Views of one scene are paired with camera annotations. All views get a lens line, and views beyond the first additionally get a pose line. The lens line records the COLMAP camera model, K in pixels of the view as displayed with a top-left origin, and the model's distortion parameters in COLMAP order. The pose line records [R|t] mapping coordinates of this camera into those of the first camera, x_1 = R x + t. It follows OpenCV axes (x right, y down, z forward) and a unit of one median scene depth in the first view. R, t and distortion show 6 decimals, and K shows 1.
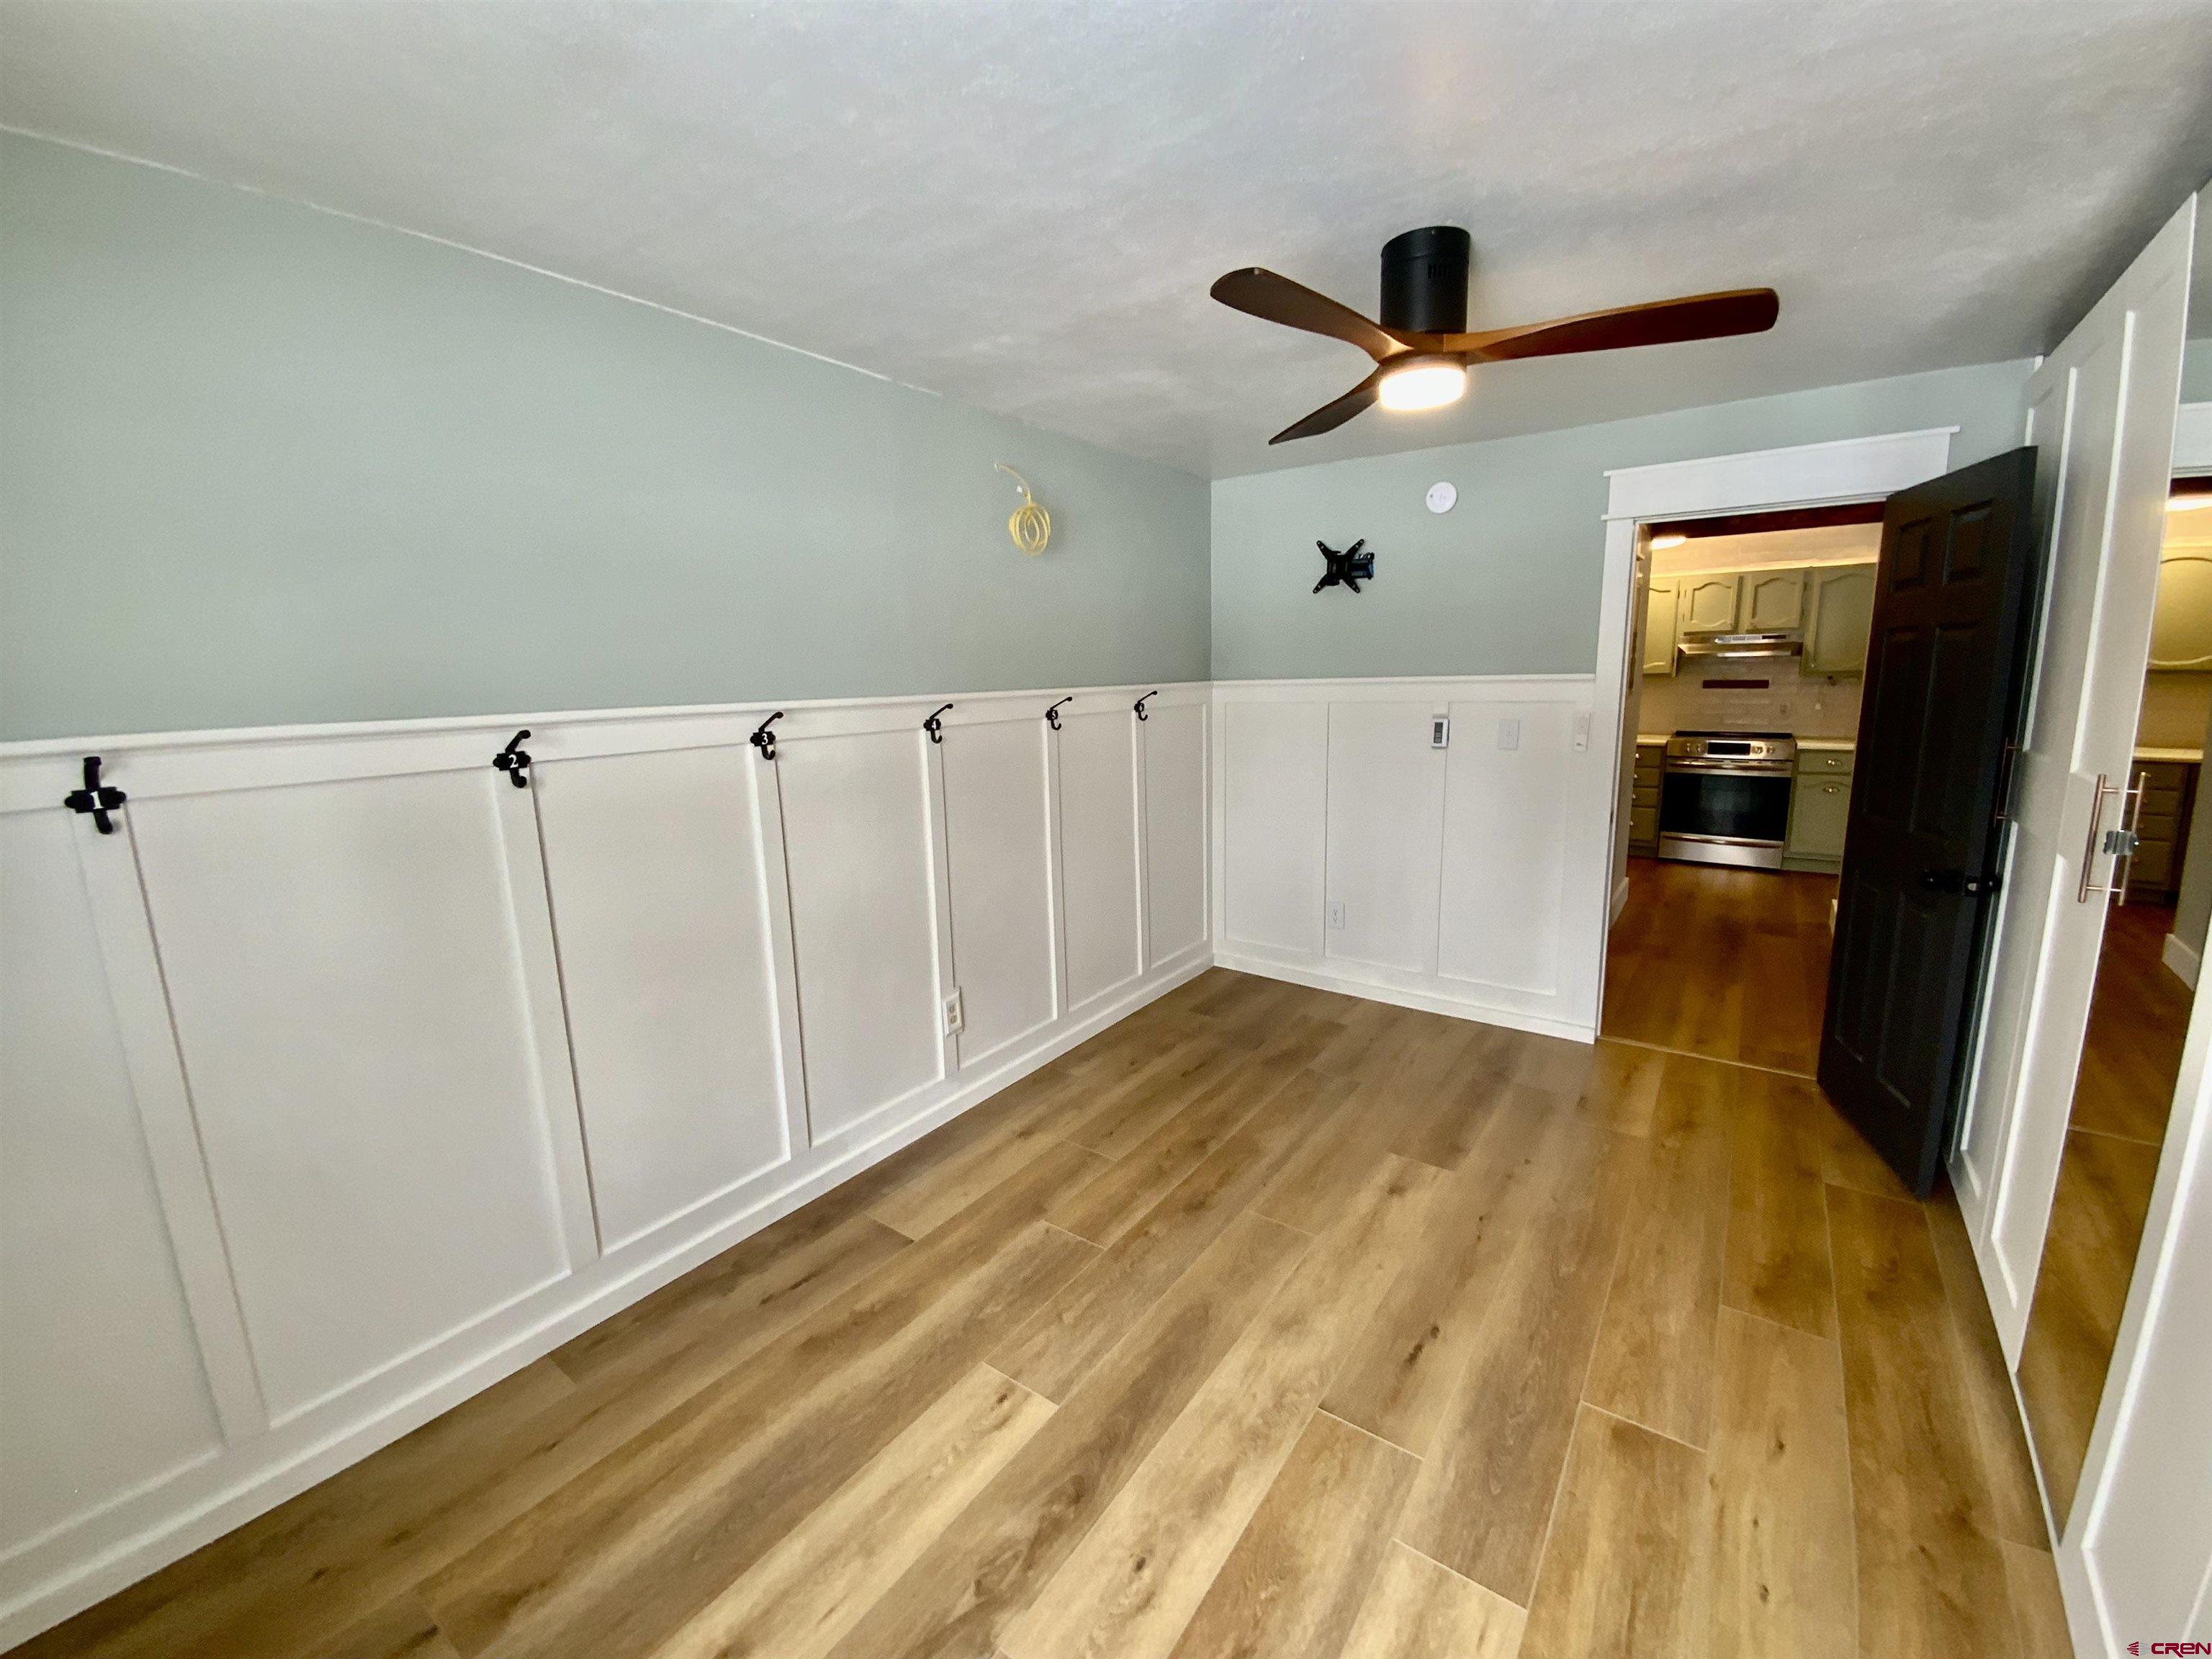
lens RADIAL K [[896.3, 0, 1106.3], [0, 896.3, 836.3], [0, 0, 1]] dist [0.019325, -0.019411]
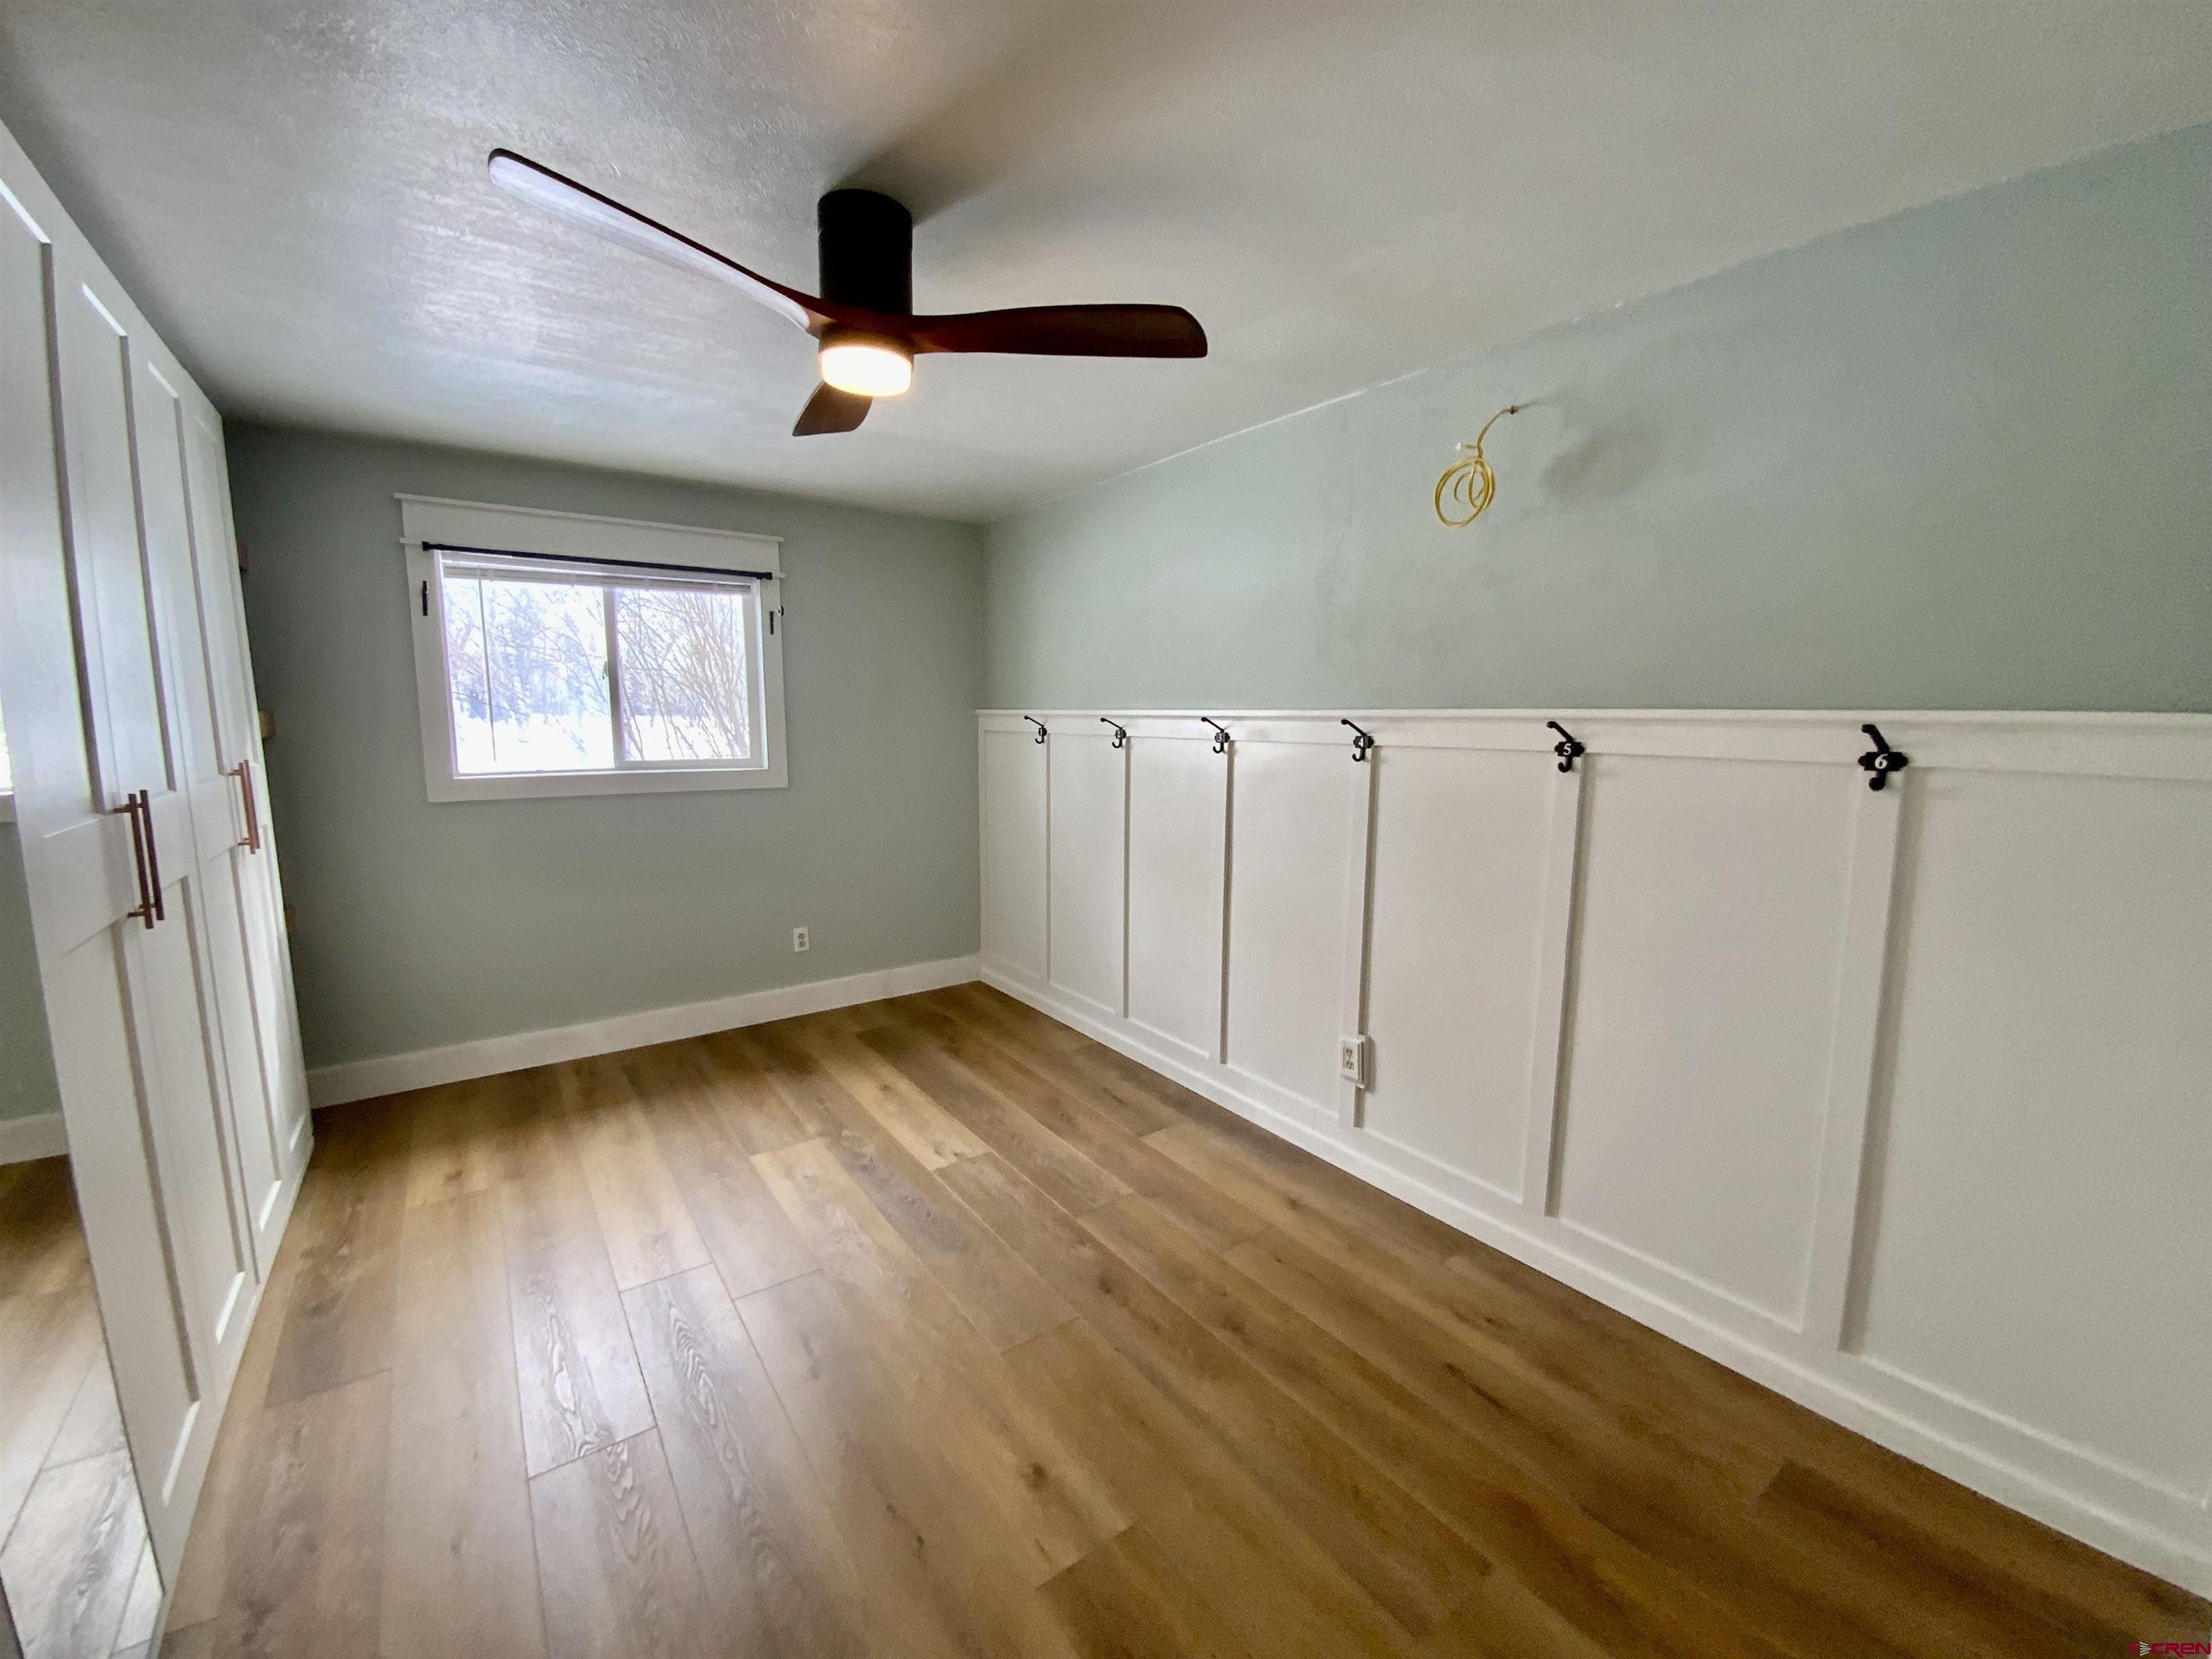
lens RADIAL K [[896.3, 0, 1106.3], [0, 896.3, 836.3], [0, 0, 1]] dist [0.019325, -0.019411]
pose [[-0.308302, 0.161067, -0.937554, 0.789857], [-0.180173, 0.957837, 0.223799, -0.195391], [0.934070, 0.237920, -0.266283, 1.035462]]
